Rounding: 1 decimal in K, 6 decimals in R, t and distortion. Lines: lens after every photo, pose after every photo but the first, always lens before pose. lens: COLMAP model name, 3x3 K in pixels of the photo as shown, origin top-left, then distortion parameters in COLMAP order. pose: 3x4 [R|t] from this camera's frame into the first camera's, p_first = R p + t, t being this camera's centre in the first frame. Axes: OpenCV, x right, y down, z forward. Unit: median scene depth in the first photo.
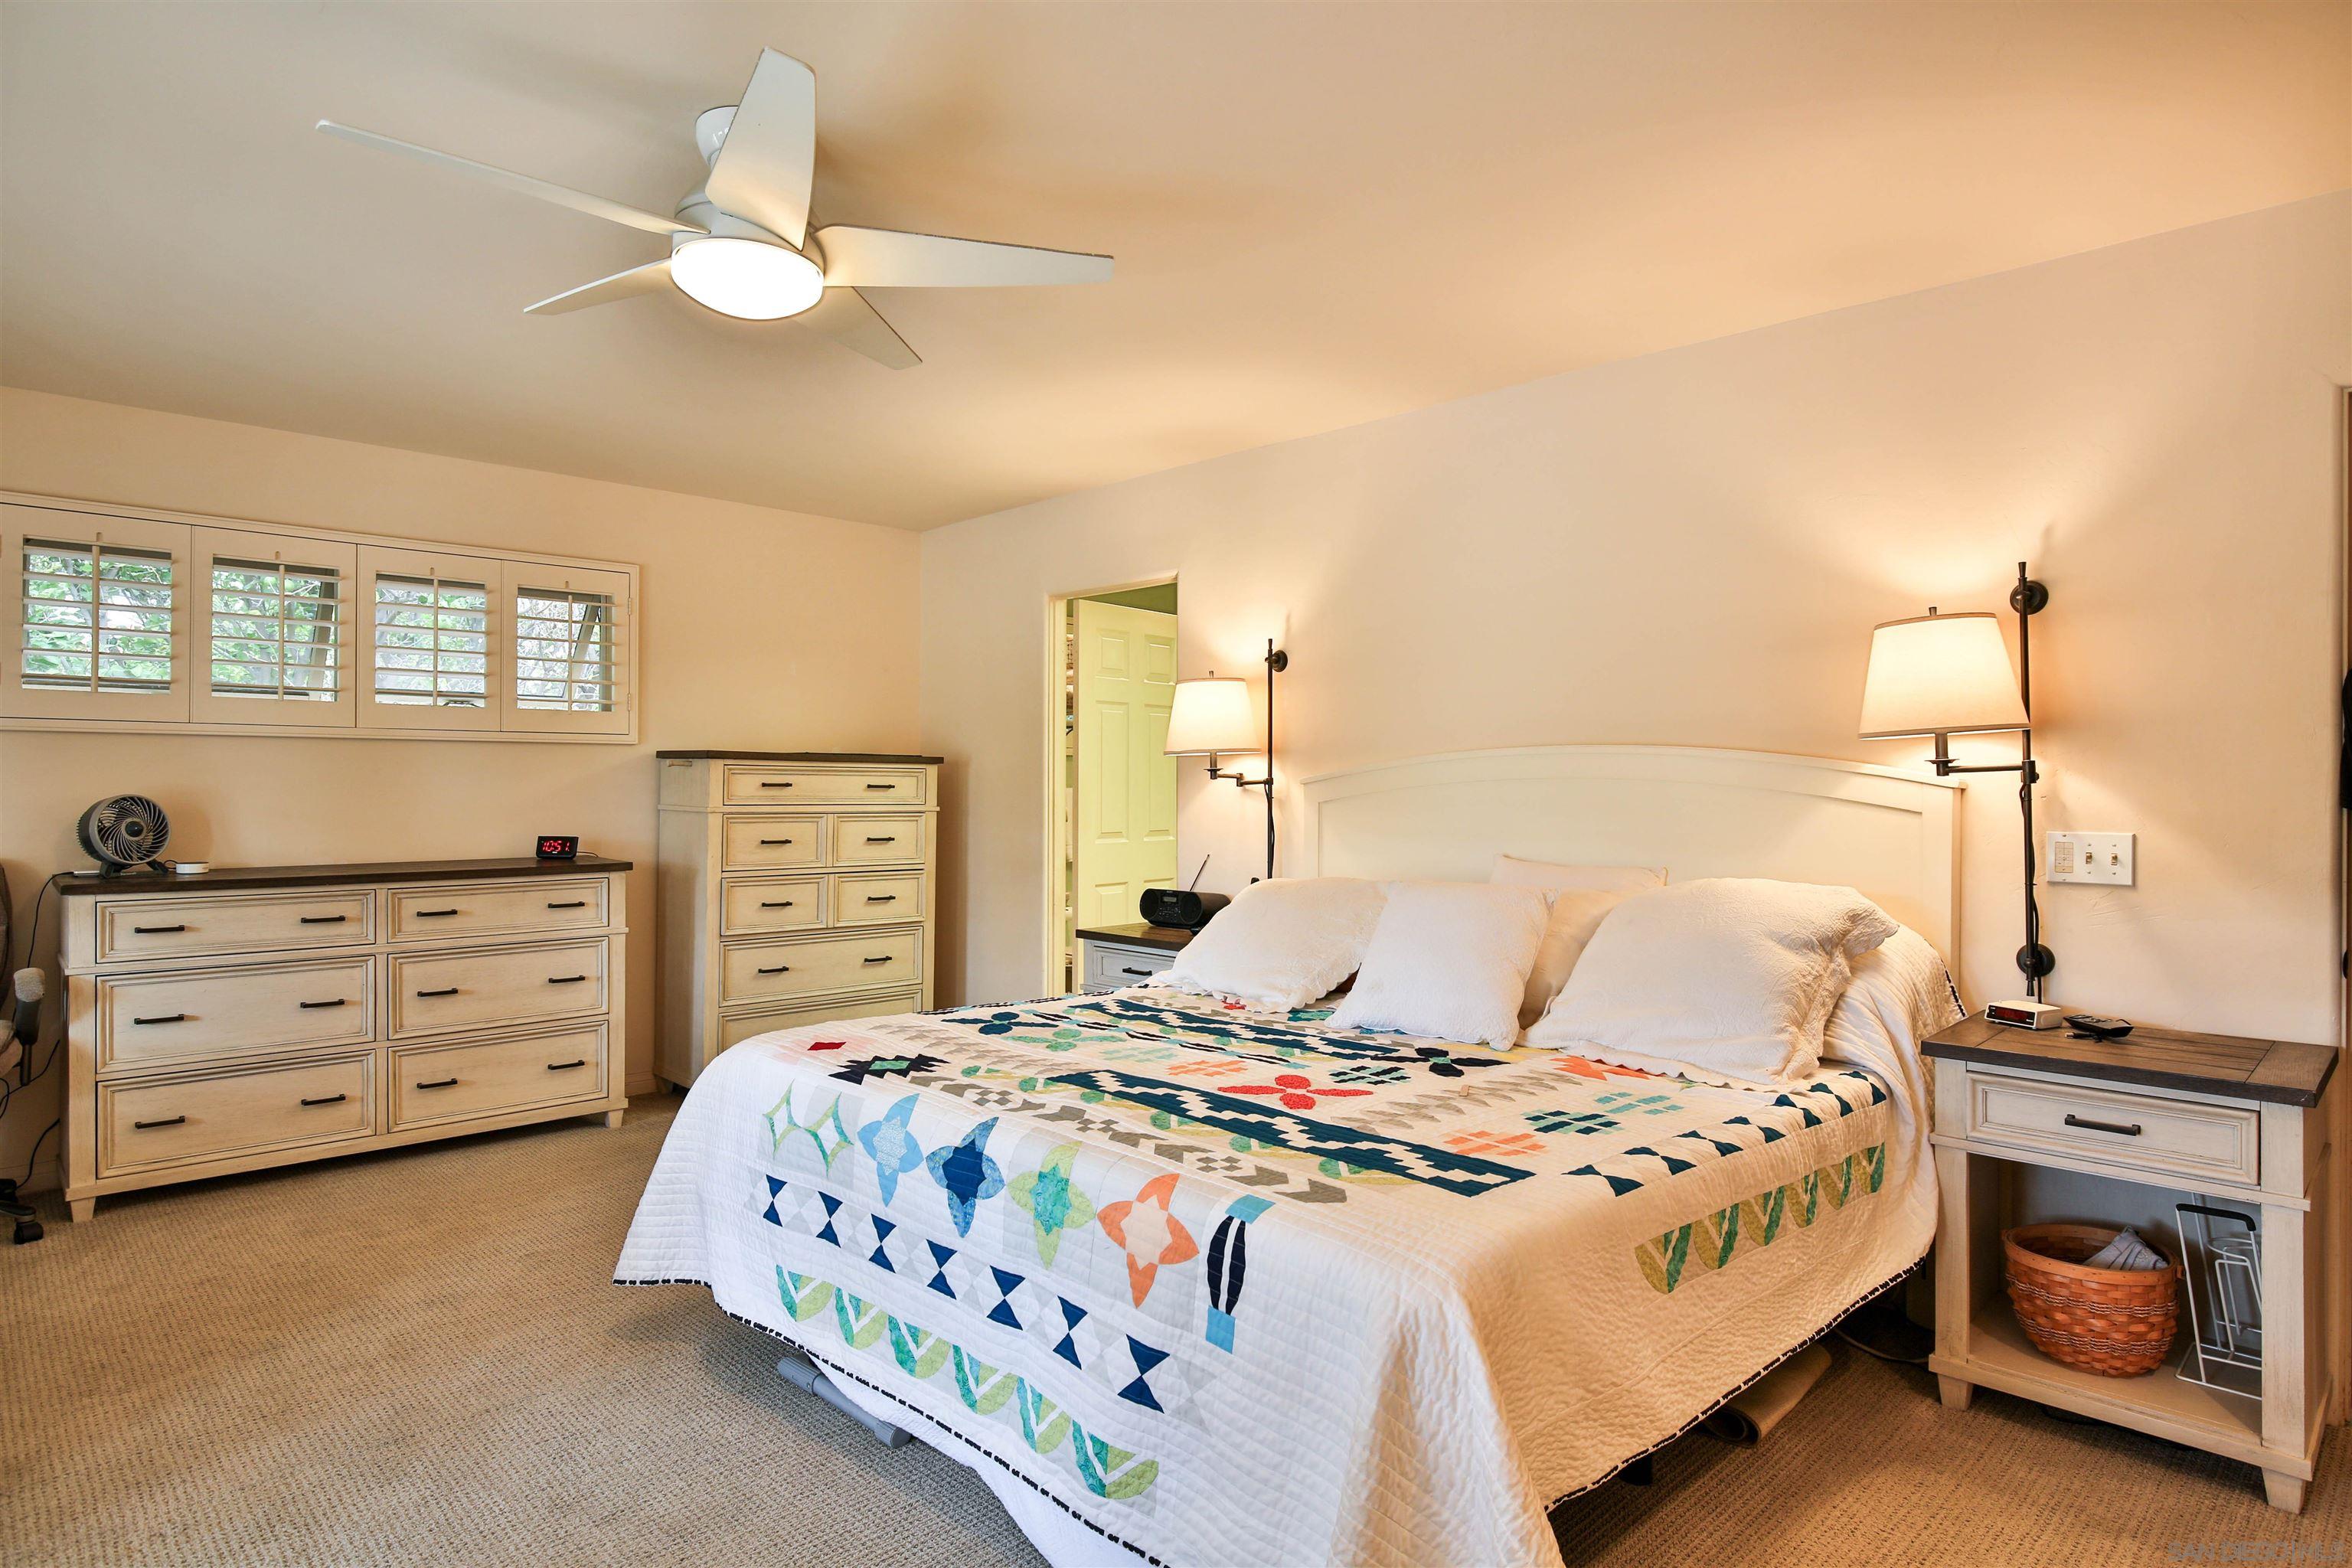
lens RADIAL K [[1310.1, 0, 1171.3], [0, 1310.1, 780.0], [0, 0, 1]] dist [-0.014125, -0.000264]
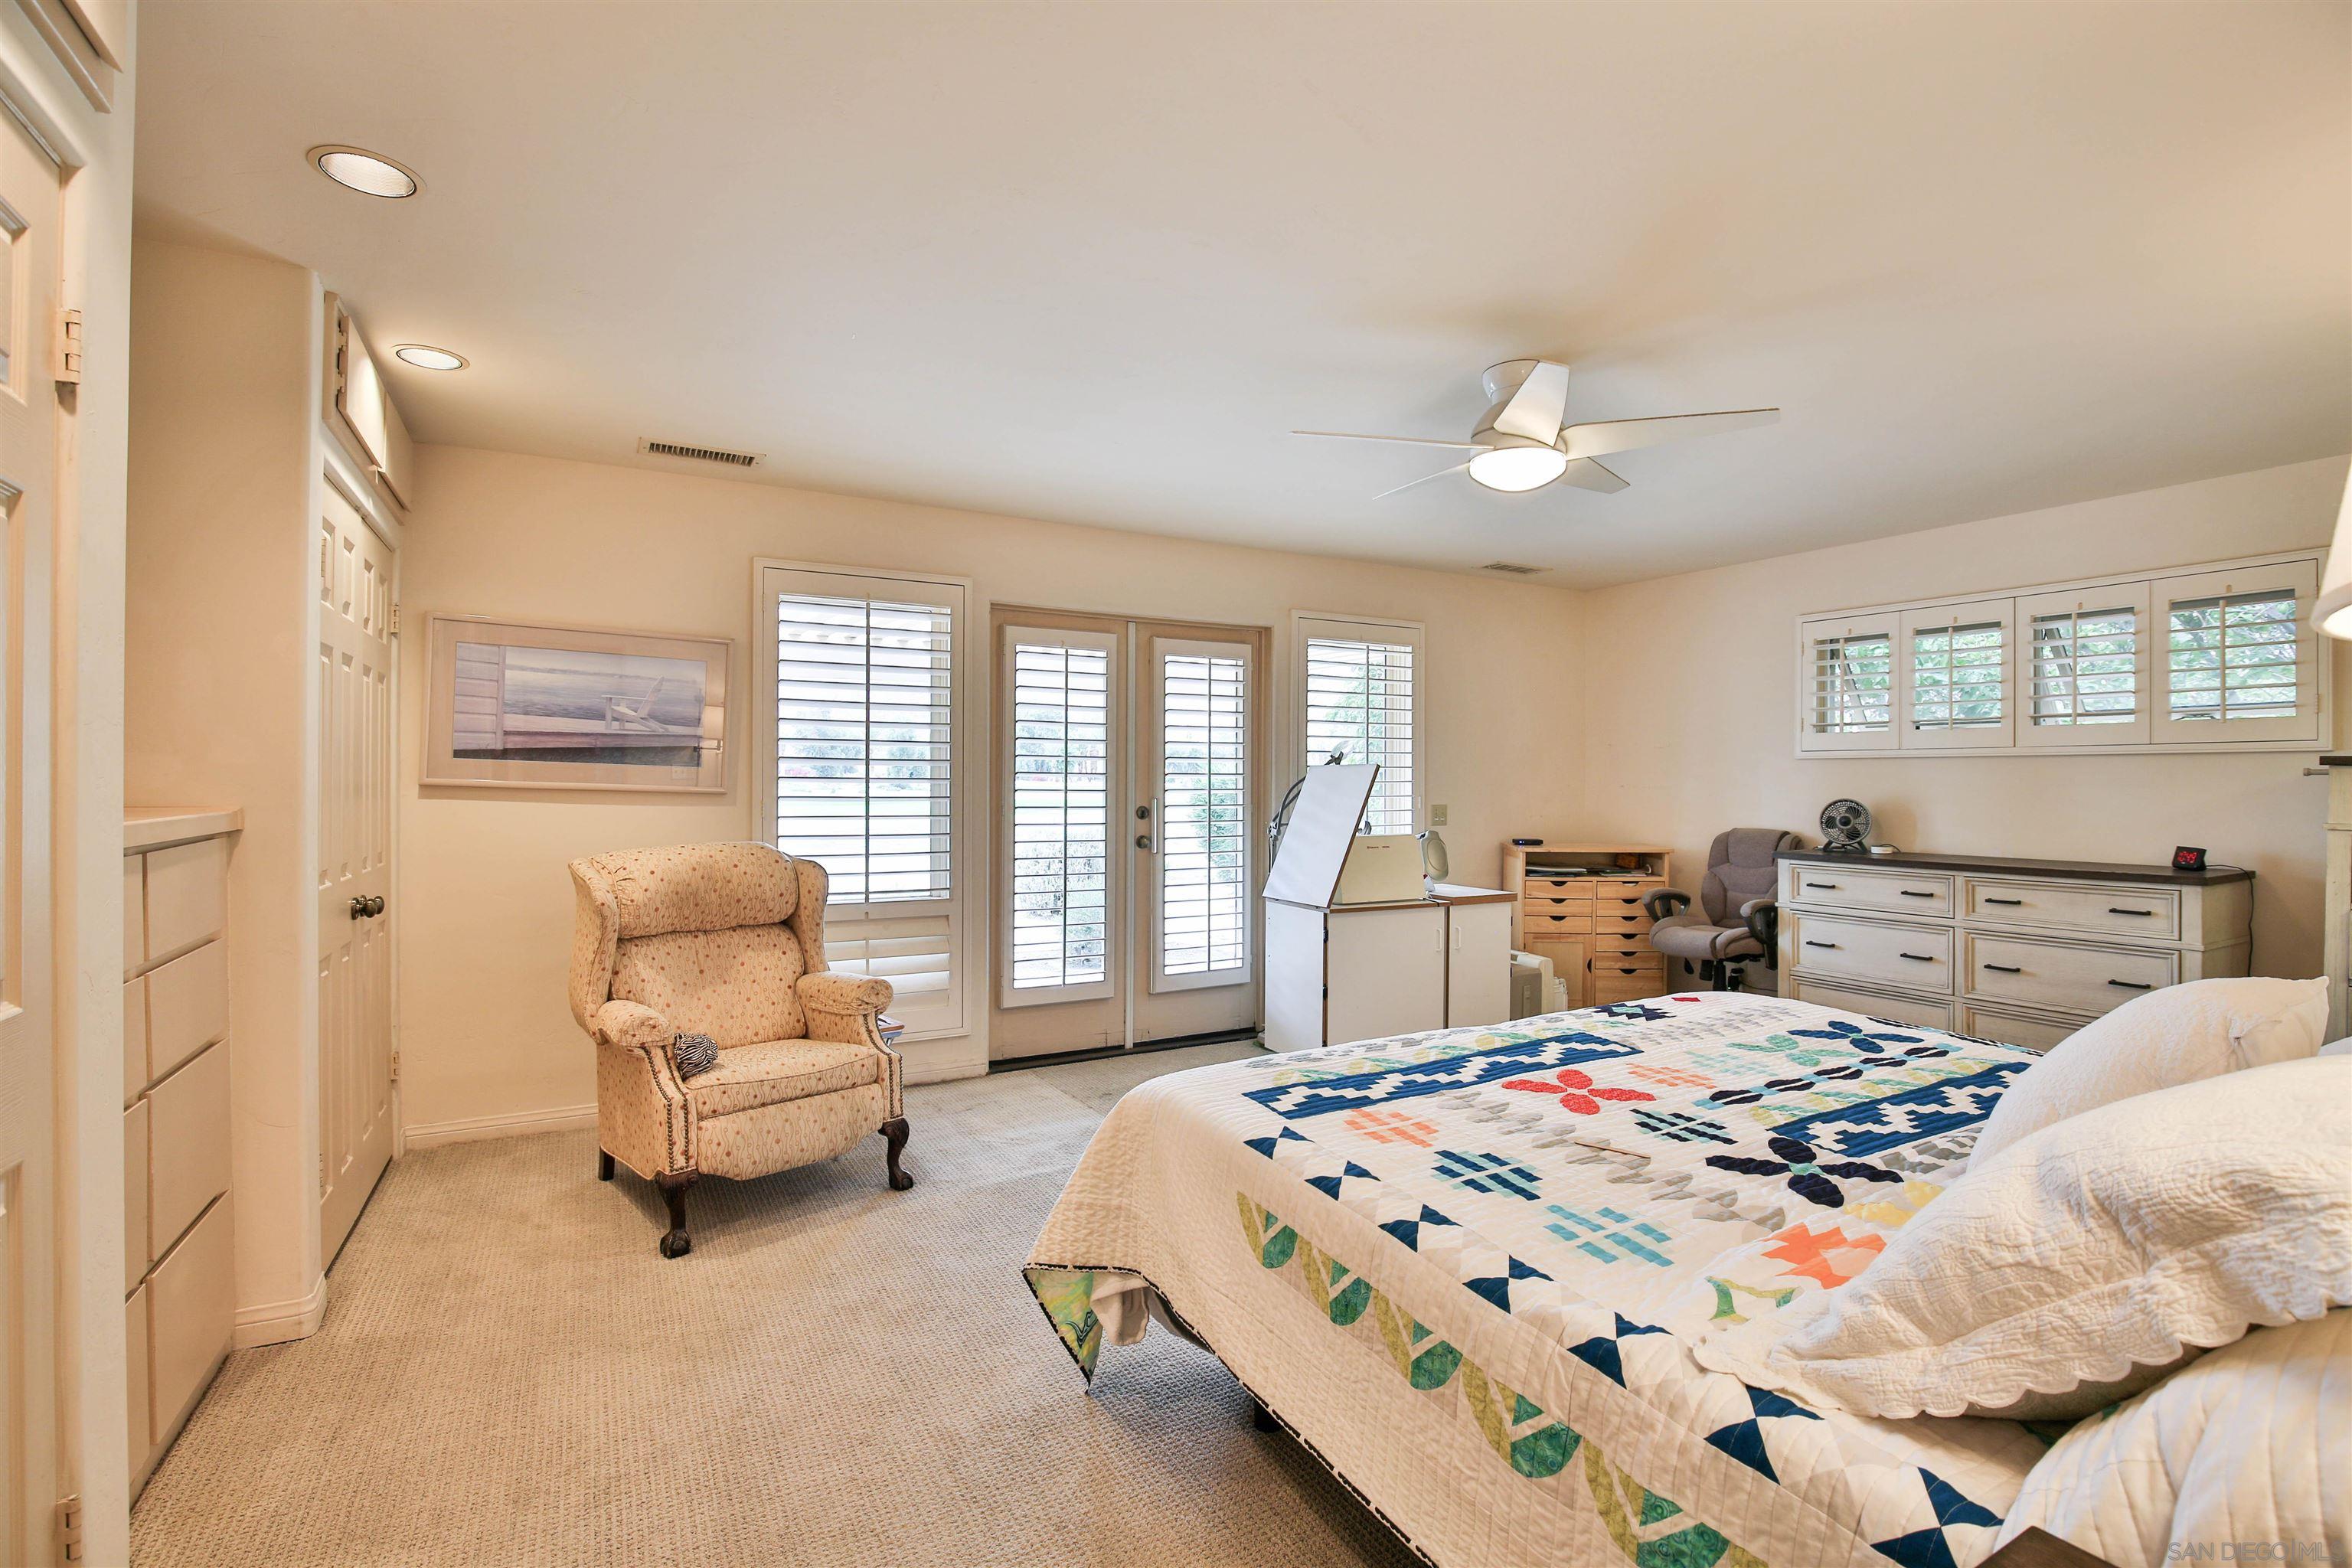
lens RADIAL K [[1074.1, 0, 1184.1], [0, 1074.1, 782.3], [0, 0, 1]] dist [-0.038496, 0.007342]
pose [[-0.263066, -0.005998, -0.964759, 0.975979], [-0.007297, 0.999964, -0.004227, 0.004974], [0.964750, 0.005928, -0.263100, 0.923991]]
